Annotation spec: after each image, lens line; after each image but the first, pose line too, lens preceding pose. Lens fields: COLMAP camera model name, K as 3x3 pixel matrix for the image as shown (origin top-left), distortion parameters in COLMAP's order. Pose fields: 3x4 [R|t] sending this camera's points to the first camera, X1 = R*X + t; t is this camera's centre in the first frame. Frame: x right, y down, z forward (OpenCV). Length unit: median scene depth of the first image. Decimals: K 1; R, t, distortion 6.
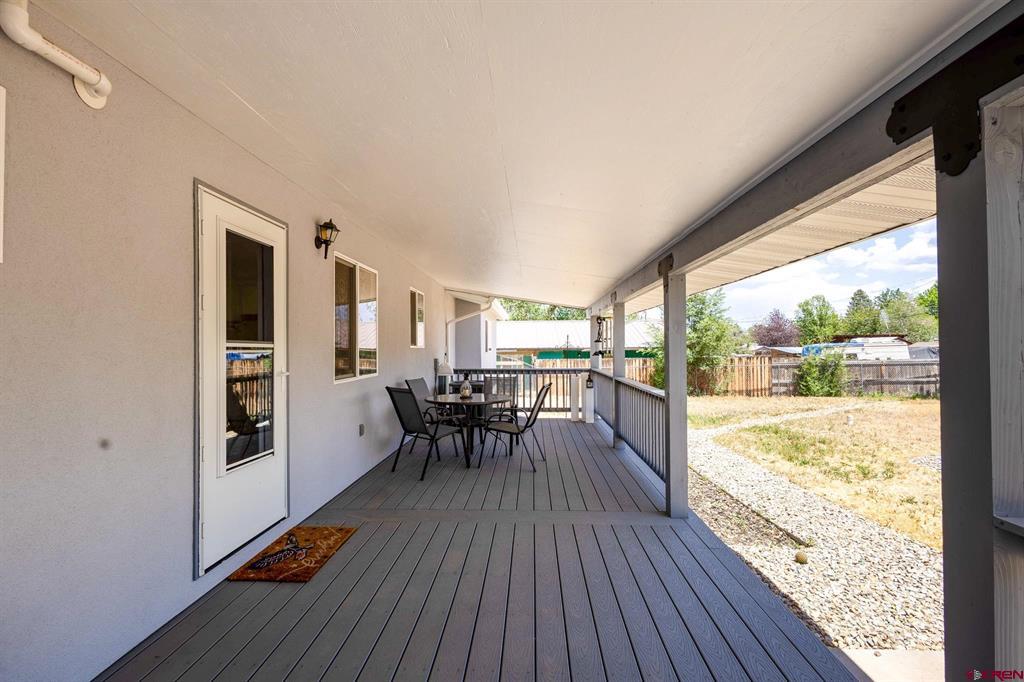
lens RADIAL K [[471.1, 0, 514.3], [0, 471.1, 344.6], [0, 0, 1]] dist [0.002507, 0.000117]
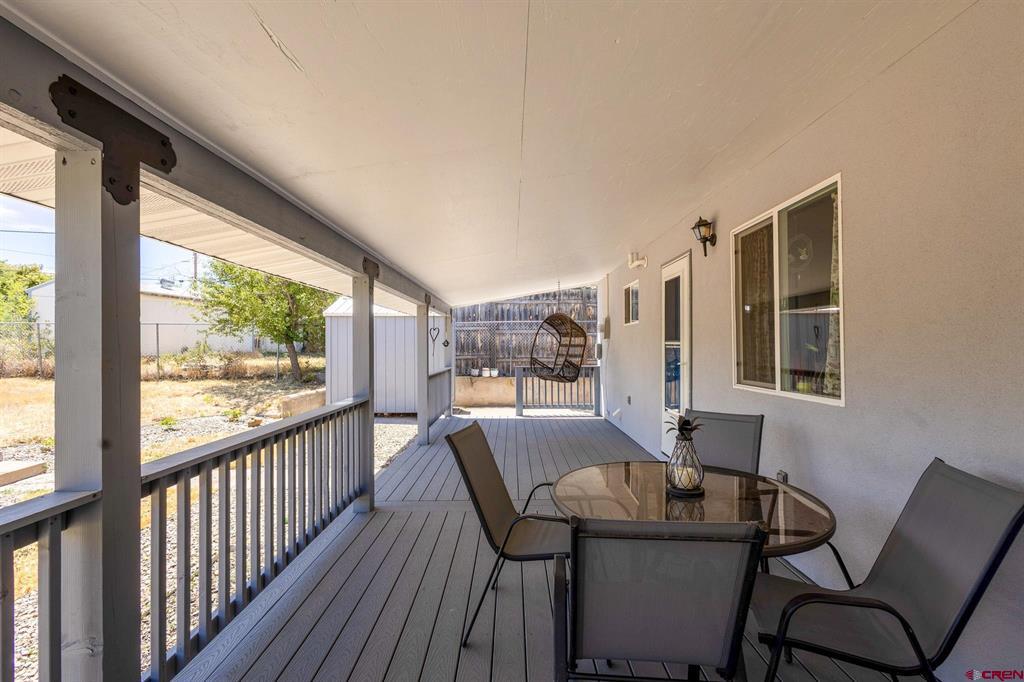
lens RADIAL K [[471.1, 0, 510.4], [0, 471.1, 343.3], [0, 0, 1]] dist [0.002507, 0.000117]
pose [[-0.999103, 0.018978, -0.037848, 0.008584], [0.019667, 0.999646, -0.017936, 0.002440], [0.037494, -0.018665, -0.999123, 0.339954]]
